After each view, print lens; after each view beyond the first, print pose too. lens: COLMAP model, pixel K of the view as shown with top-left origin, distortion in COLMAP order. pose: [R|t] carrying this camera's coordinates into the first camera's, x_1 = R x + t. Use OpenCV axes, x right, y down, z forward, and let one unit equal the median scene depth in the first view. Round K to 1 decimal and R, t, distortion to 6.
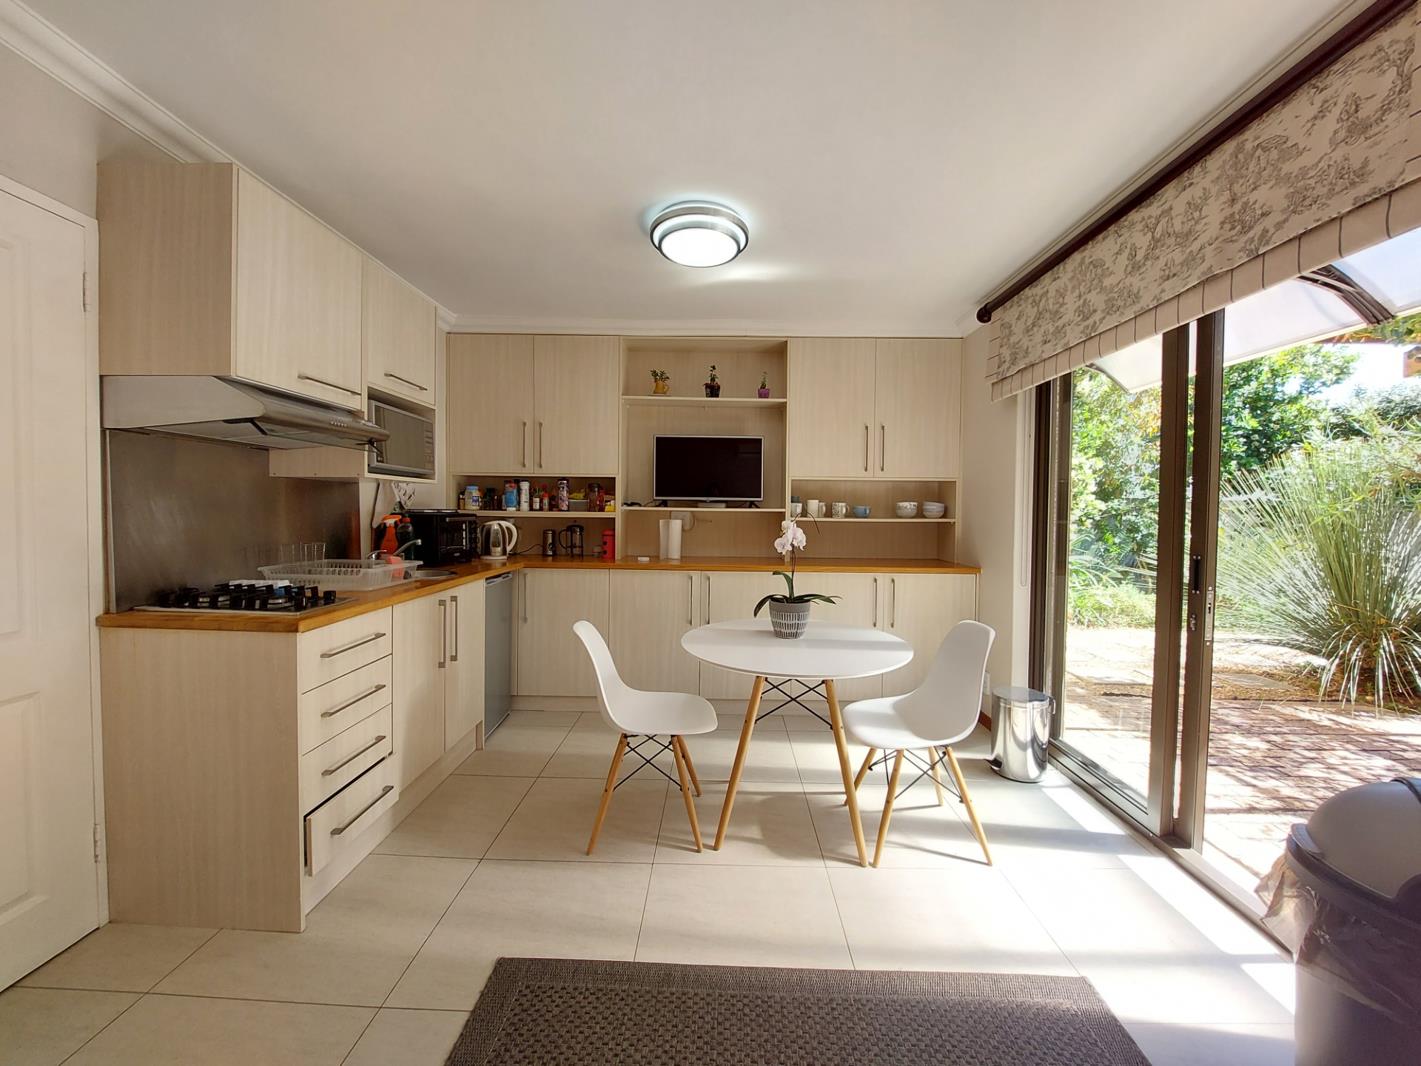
lens RADIAL K [[569.6, 0, 714.1], [0, 569.6, 526.1], [0, 0, 1]] dist [-0.010228, -0.000476]
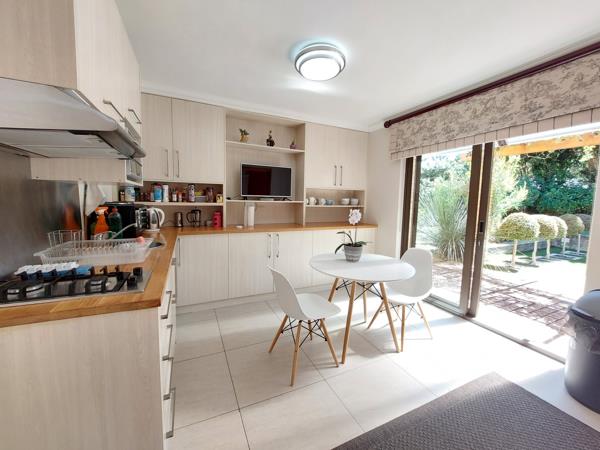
lens RADIAL K [[240.5, 0, 301.5], [0, 240.5, 222.1], [0, 0, 1]] dist [-0.010228, -0.000476]
pose [[0.895480, -0.035116, 0.443715, -0.300192], [0.002823, 0.997311, 0.073231, -0.018615], [-0.445093, -0.064324, 0.893171, 0.167178]]
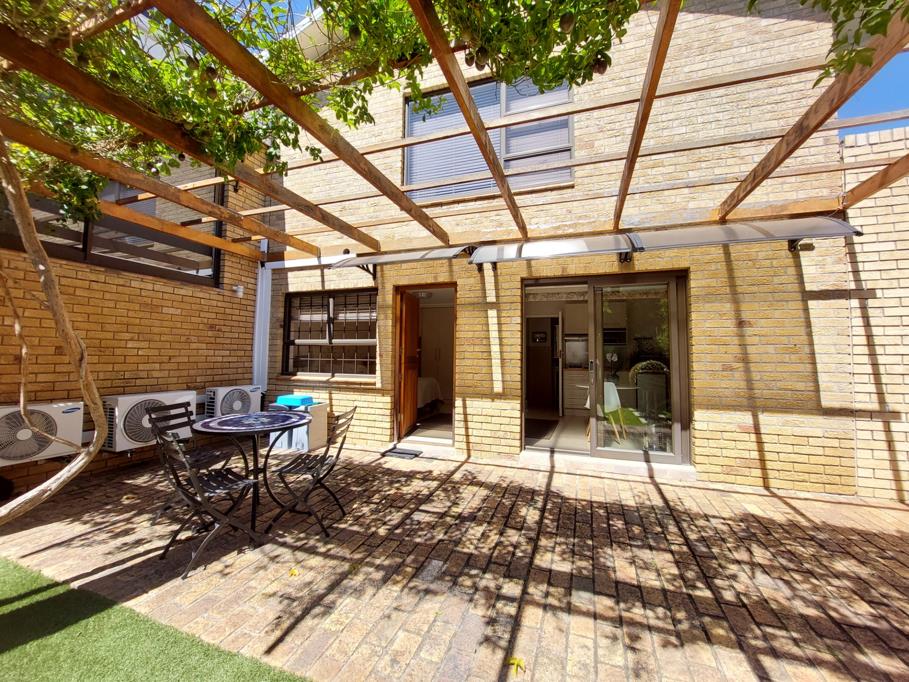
lens RADIAL K [[364.4, 0, 456.8], [0, 364.4, 336.6], [0, 0, 1]] dist [-0.010228, -0.000476]
pose [[-0.302312, -0.063786, -0.951072, 1.687311], [-0.039968, 0.997729, -0.054211, 0.029338], [0.952371, 0.021624, -0.304175, 0.484441]]
